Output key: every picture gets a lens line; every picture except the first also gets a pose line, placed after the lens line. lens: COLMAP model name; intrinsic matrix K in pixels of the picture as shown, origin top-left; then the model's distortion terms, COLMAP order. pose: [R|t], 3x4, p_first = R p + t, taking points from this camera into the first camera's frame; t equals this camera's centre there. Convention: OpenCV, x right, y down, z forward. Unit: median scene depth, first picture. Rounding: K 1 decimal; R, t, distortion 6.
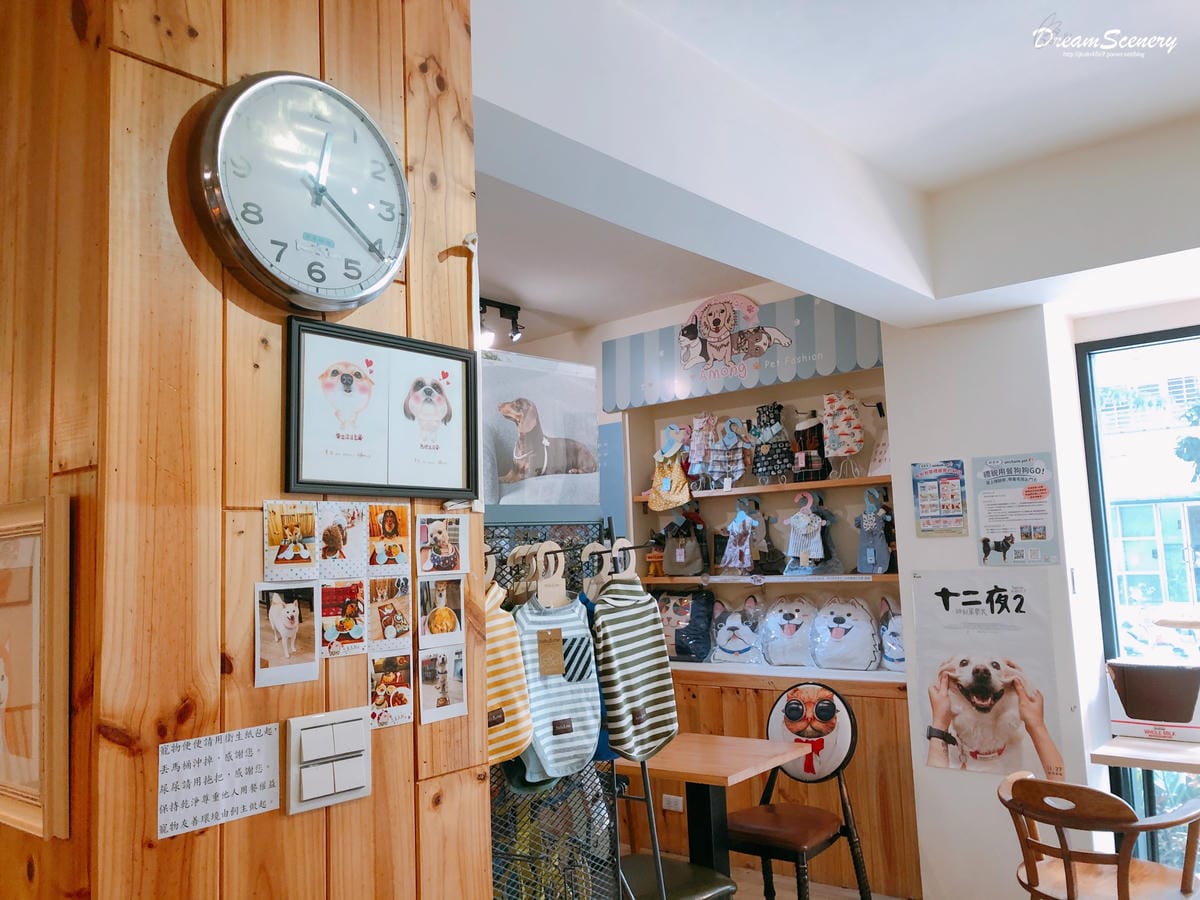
lens RADIAL K [[977.4, 0, 608.2], [0, 977.4, 444.7], [0, 0, 1]] dist [0.028983, -0.011891]
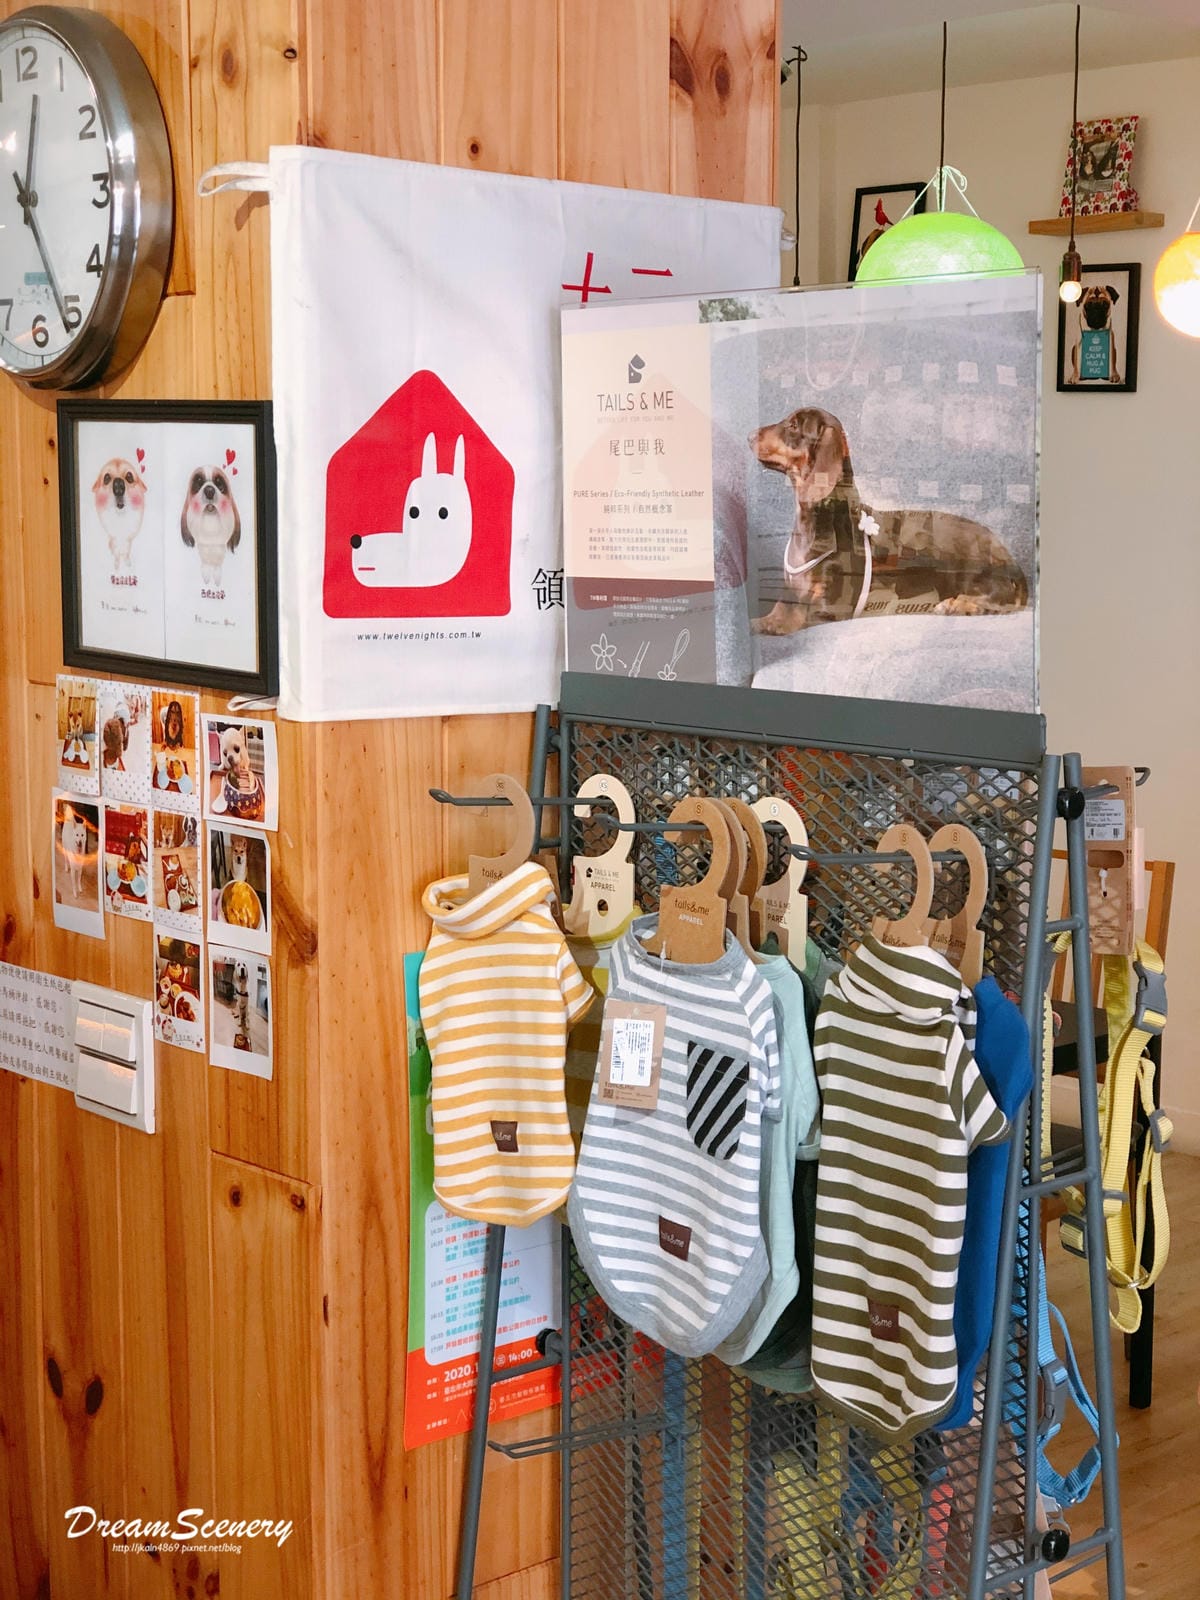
lens RADIAL K [[2640.9, 0, 601.2], [0, 2640.9, 805.7], [0, 0, 1]] dist [0.047056, 0.000000]
pose [[-0.139547, 0.170110, -0.975494, 1.321817], [0.113625, 0.981377, 0.154881, -0.090866], [0.983675, -0.089228, -0.156277, 1.503263]]
